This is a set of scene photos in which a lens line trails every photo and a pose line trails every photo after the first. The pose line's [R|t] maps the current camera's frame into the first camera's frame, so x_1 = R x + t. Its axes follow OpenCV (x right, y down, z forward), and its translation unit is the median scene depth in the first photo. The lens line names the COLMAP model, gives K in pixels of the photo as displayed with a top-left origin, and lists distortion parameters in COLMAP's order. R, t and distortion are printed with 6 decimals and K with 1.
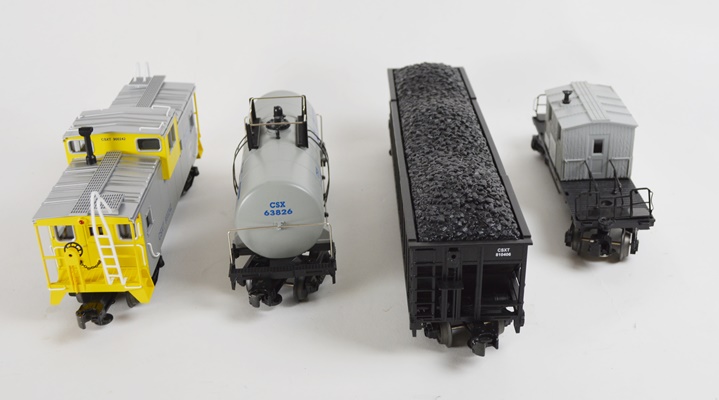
lens RADIAL K [[784.6, 0, 359.5], [0, 784.6, 200.0], [0, 0, 1]] dist [-0.006189, -0.003101]
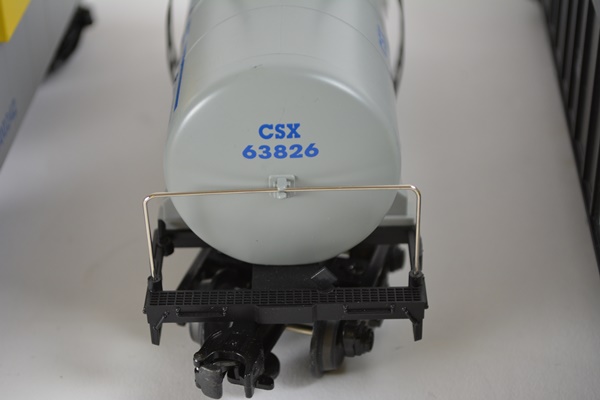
lens RADIAL K [[1327.1, 0, 300.0], [0, 1327.1, 200.0], [0, 0, 1]] dist [0.055689, 0.227085]
pose [[0.996862, 0.046485, -0.064066, -0.051151], [-0.039394, 0.993389, 0.107829, -0.028186], [0.068655, -0.104967, 0.992103, 0.362345]]
